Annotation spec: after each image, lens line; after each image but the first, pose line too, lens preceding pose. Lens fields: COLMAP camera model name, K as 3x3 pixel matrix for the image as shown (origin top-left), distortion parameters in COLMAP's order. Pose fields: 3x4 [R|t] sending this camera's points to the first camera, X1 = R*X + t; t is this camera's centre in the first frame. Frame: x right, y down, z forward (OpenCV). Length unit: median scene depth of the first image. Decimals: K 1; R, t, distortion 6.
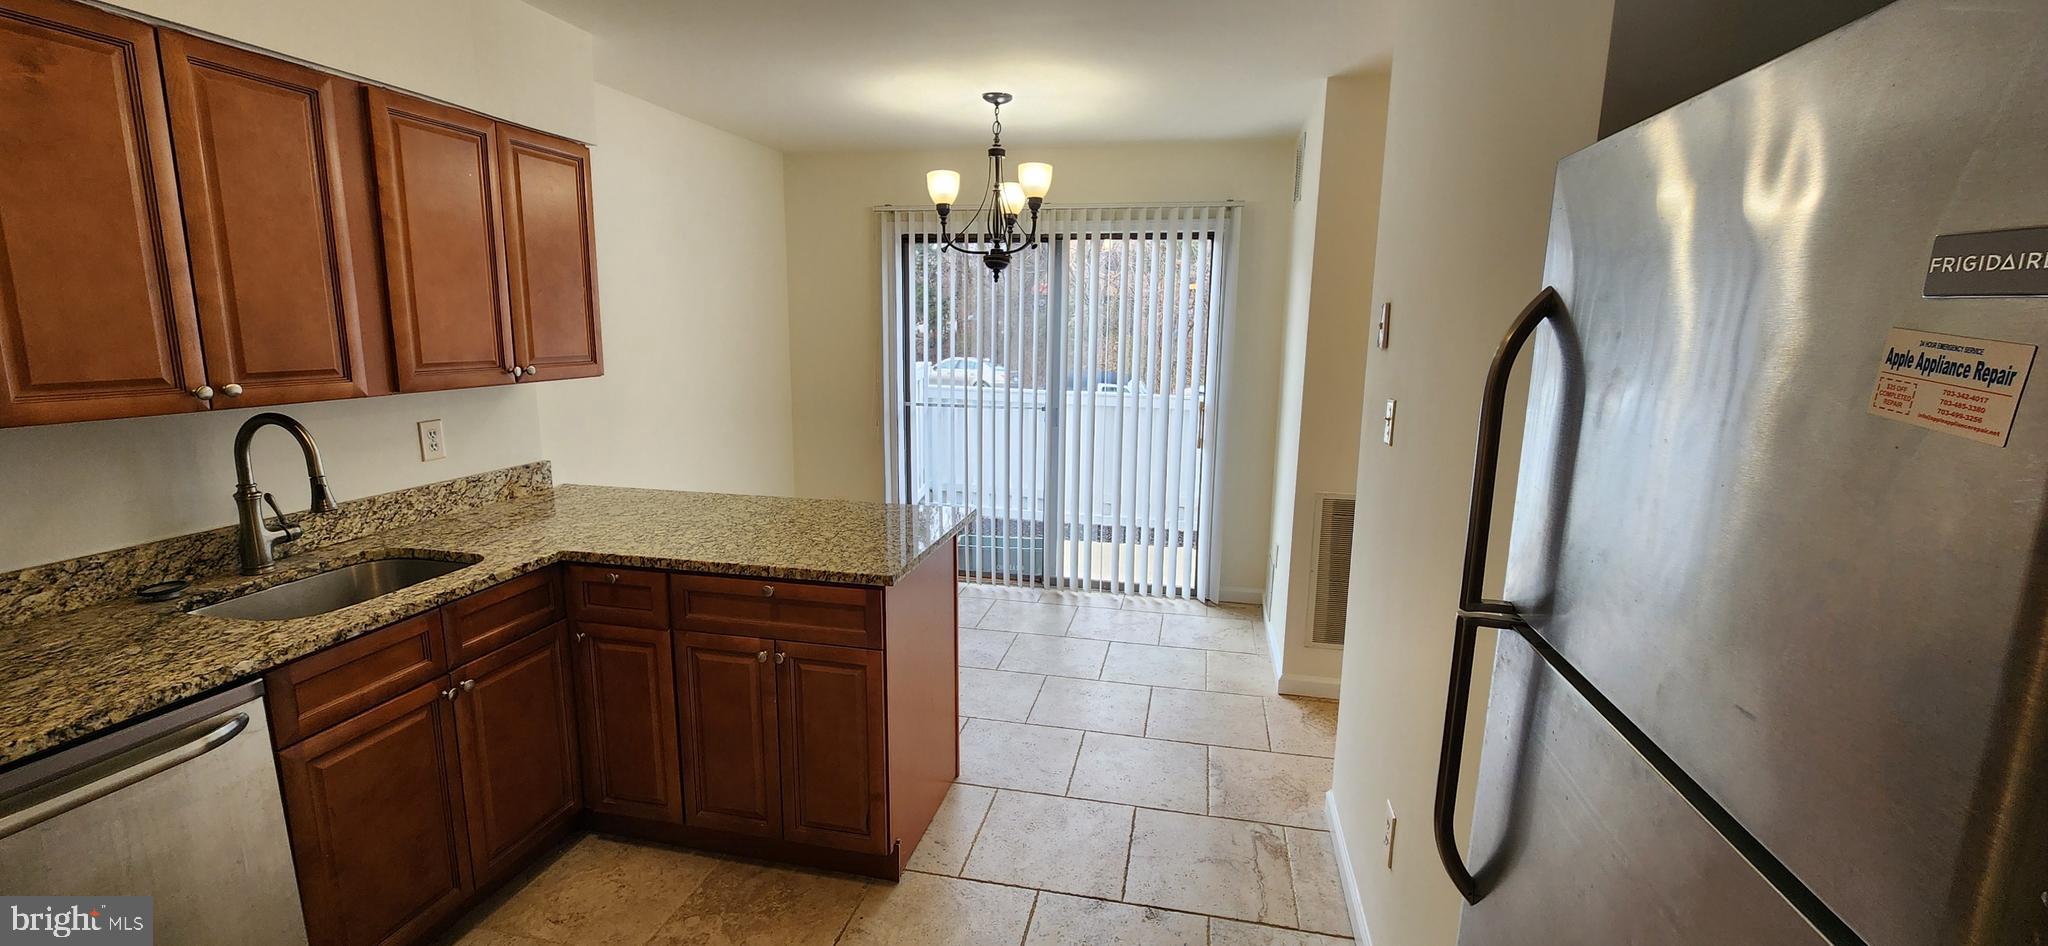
lens RADIAL K [[825.0, 0, 1027.6], [0, 825.0, 463.8], [0, 0, 1]] dist [0.002526, -0.000168]
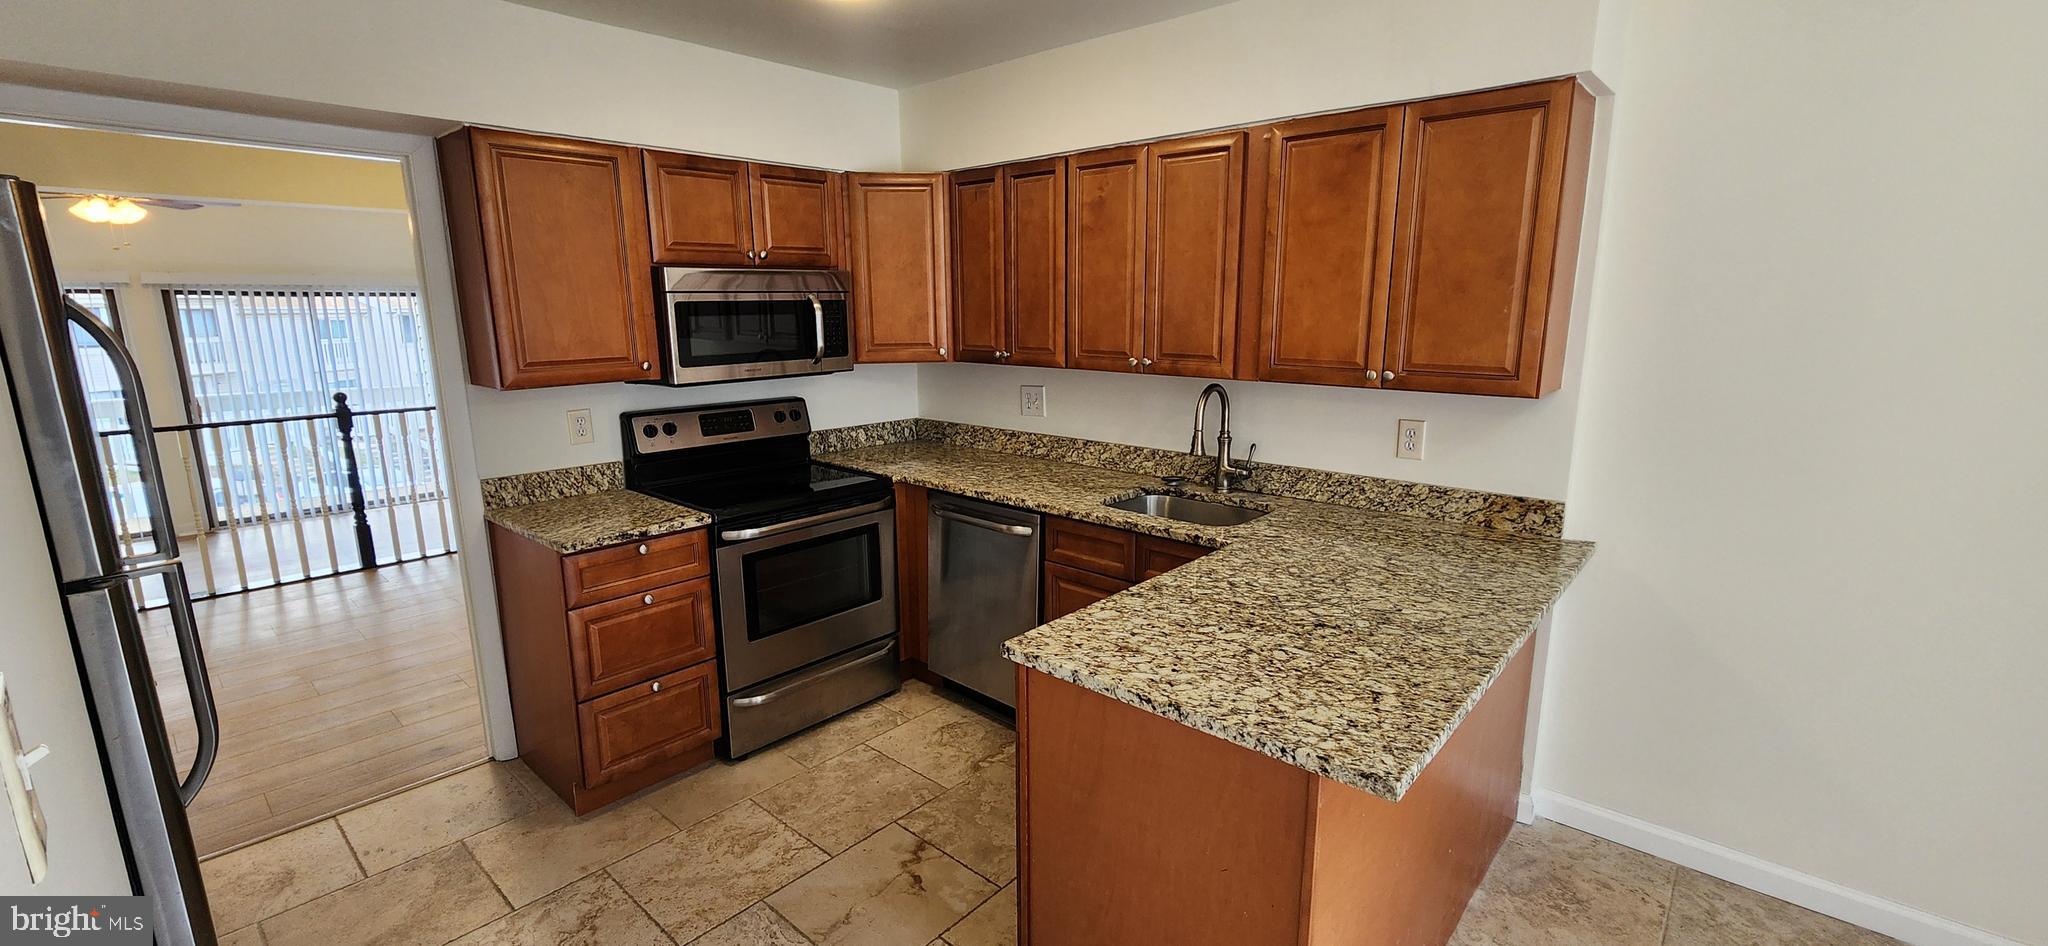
lens RADIAL K [[825.0, 0, 1027.6], [0, 825.0, 463.8], [0, 0, 1]] dist [0.002526, -0.000168]
pose [[-0.472129, 0.158329, -0.867194, 0.473891], [-0.157452, 0.952774, 0.259675, -0.233736], [0.867354, 0.259141, -0.424903, 1.269479]]
